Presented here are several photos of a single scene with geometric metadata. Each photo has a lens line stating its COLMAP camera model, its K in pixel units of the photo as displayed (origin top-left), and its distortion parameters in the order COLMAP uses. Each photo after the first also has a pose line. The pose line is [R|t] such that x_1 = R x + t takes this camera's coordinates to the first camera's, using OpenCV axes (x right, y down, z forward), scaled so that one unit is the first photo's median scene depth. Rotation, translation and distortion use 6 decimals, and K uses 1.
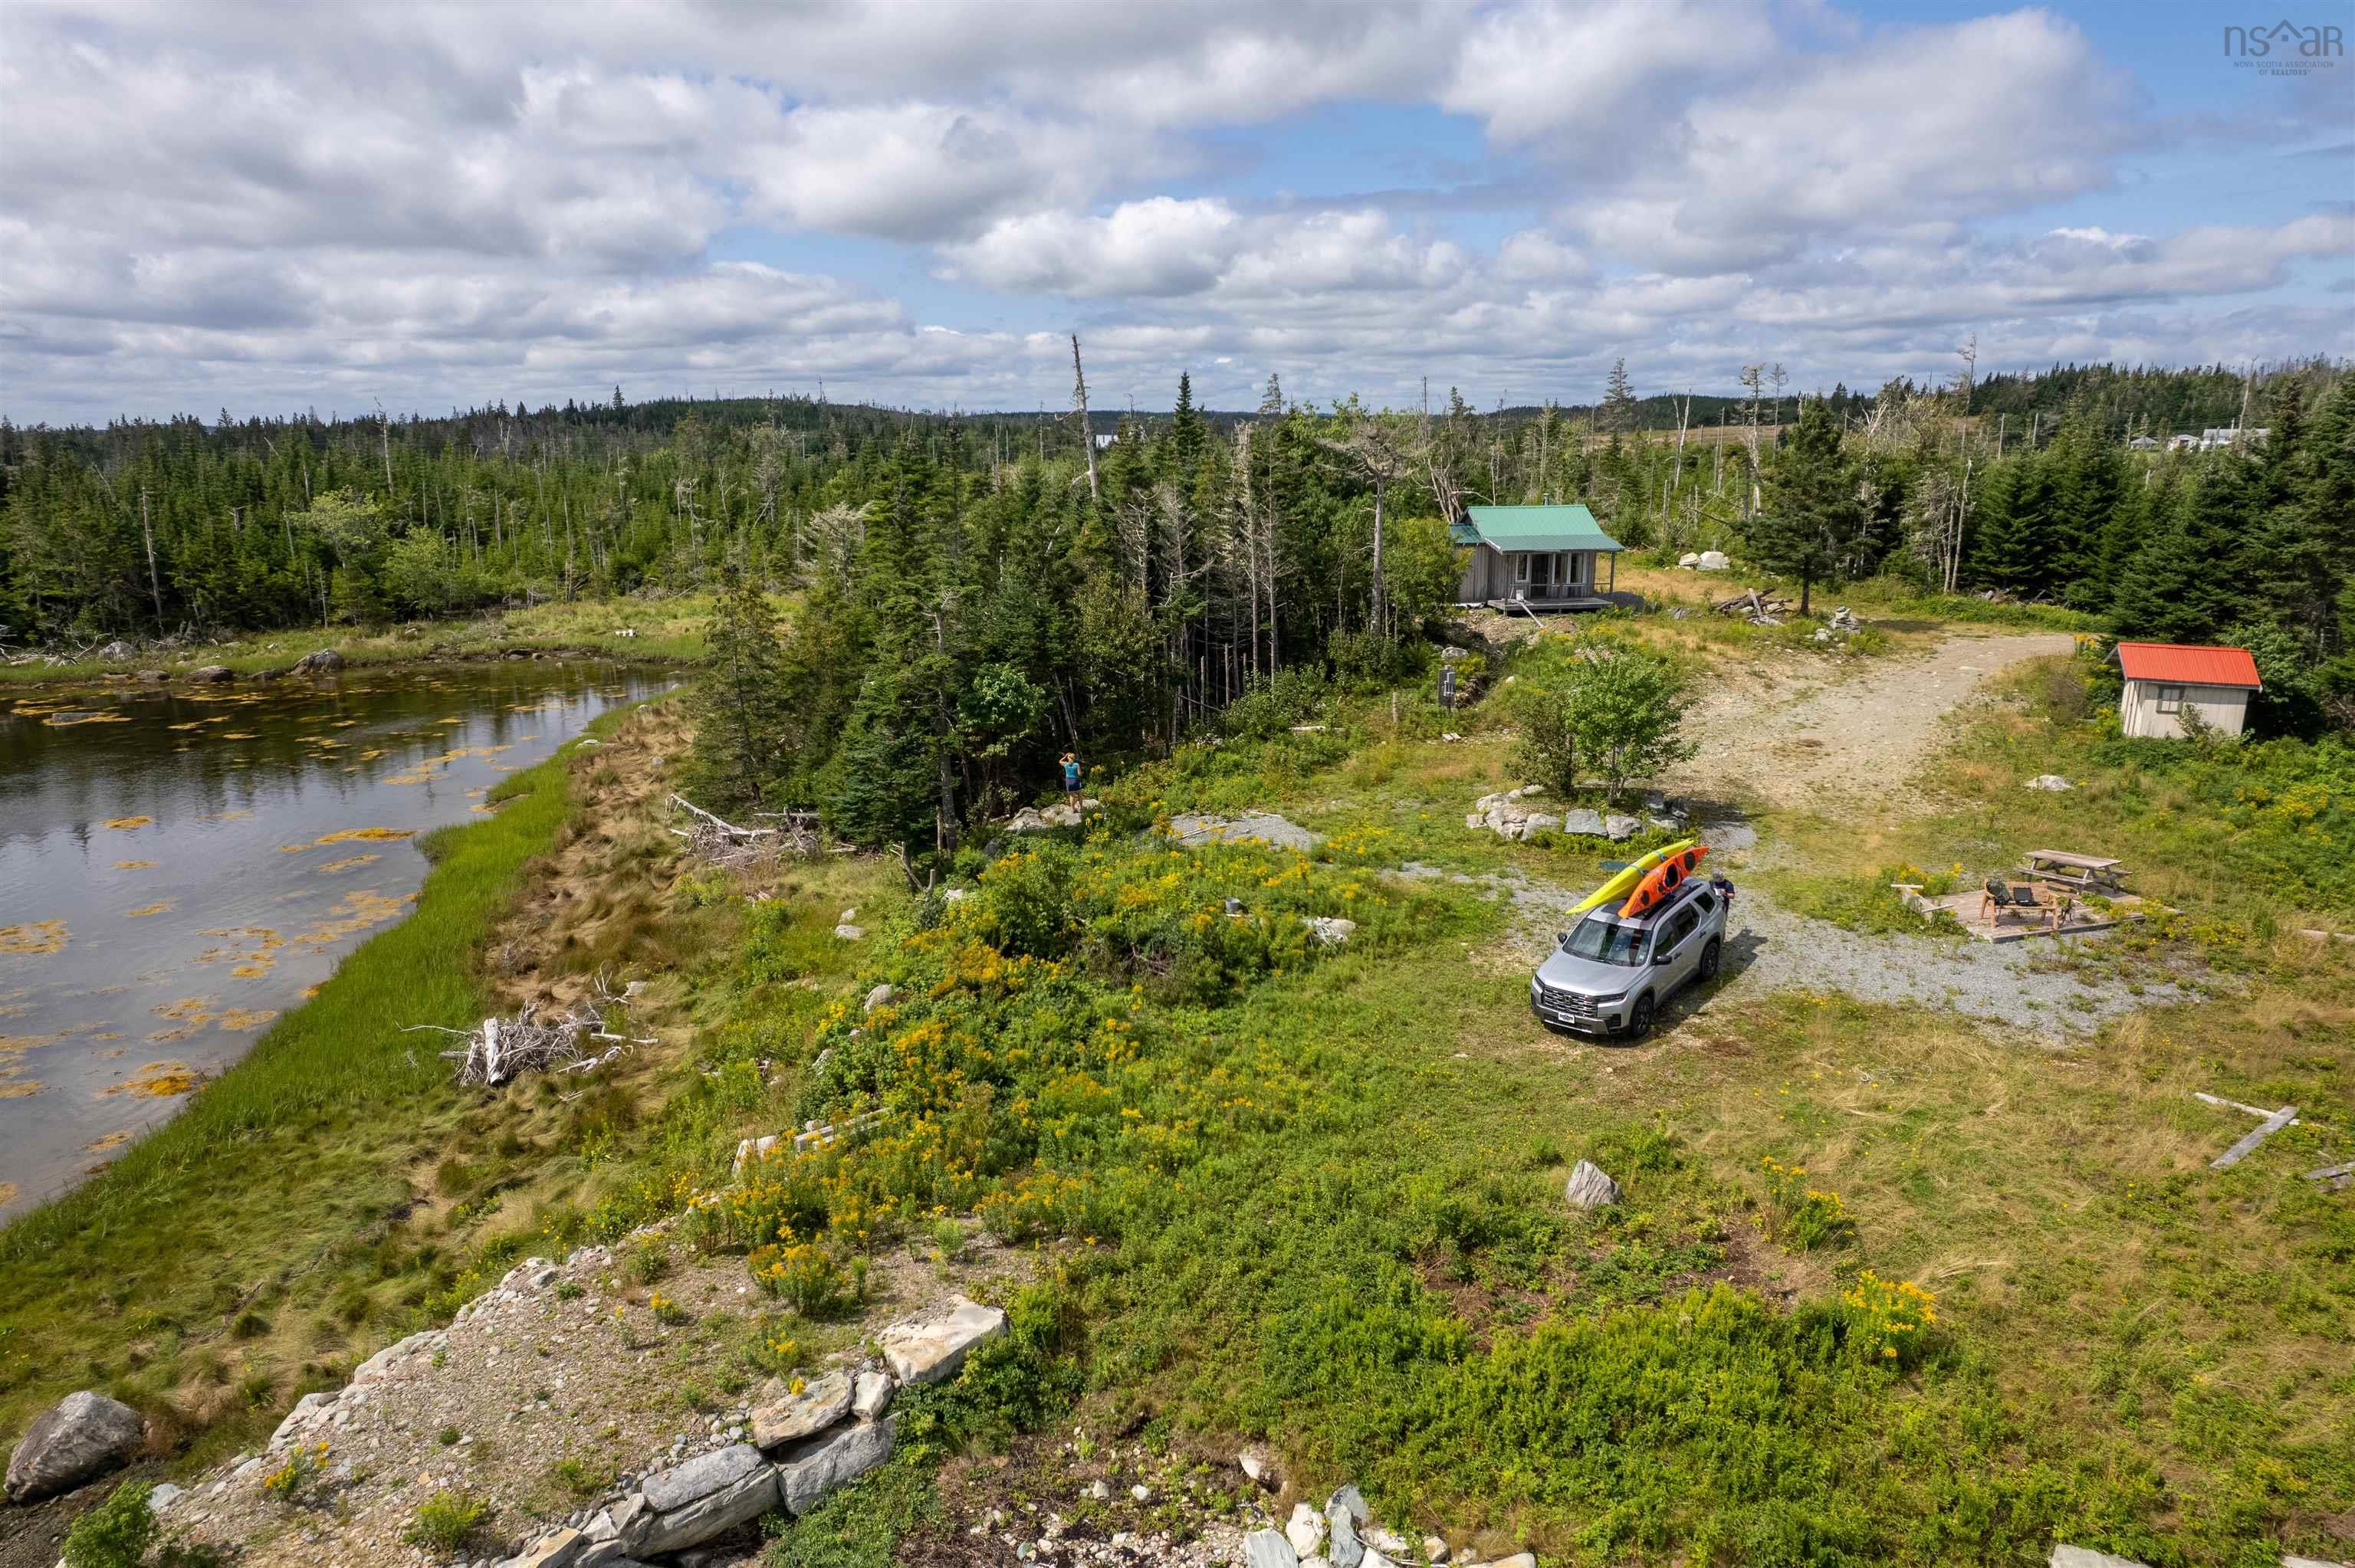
lens RADIAL K [[1486.0, 0, 1172.7], [0, 1486.0, 806.3], [0, 0, 1]] dist [-0.039883, 0.035375]
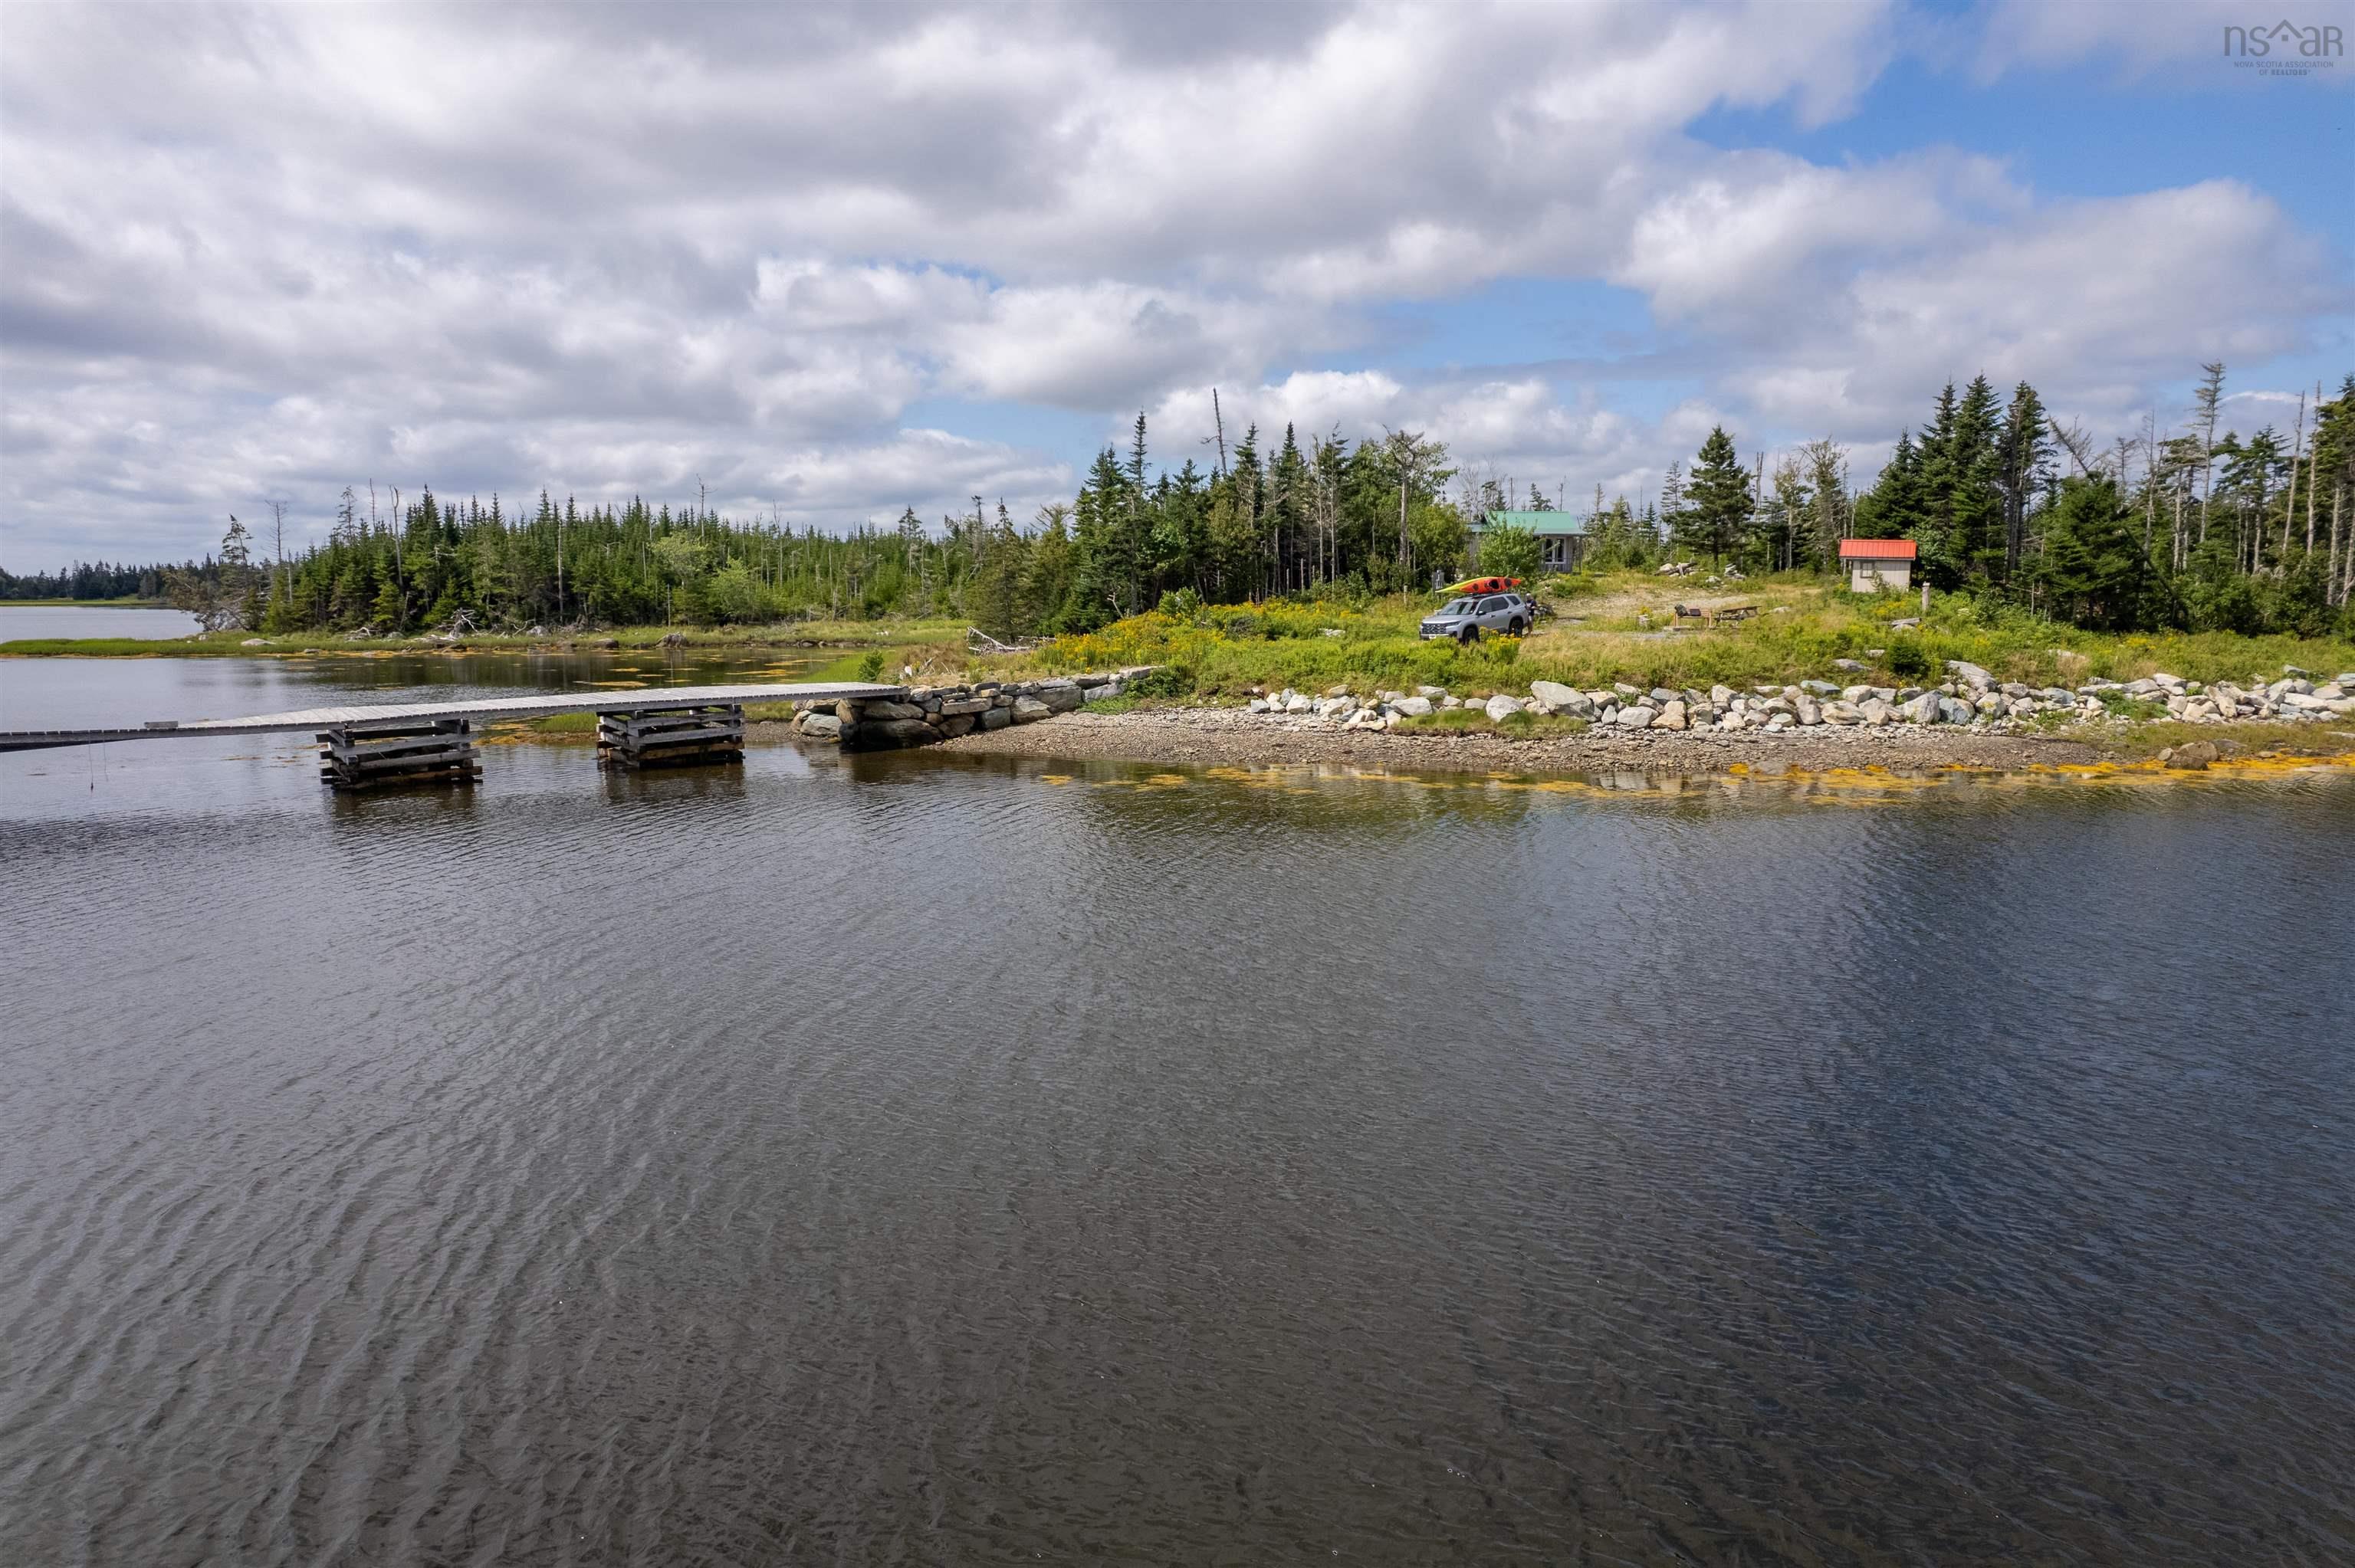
lens RADIAL K [[1486.0, 0, 1197.1], [0, 1486.0, 778.5], [0, 0, 1]] dist [-0.039883, 0.035375]
pose [[0.995938, 0.017004, -0.088425, 0.069513], [-0.027576, 0.992421, -0.119753, 0.324599], [0.085719, 0.121705, 0.988858, -0.575929]]
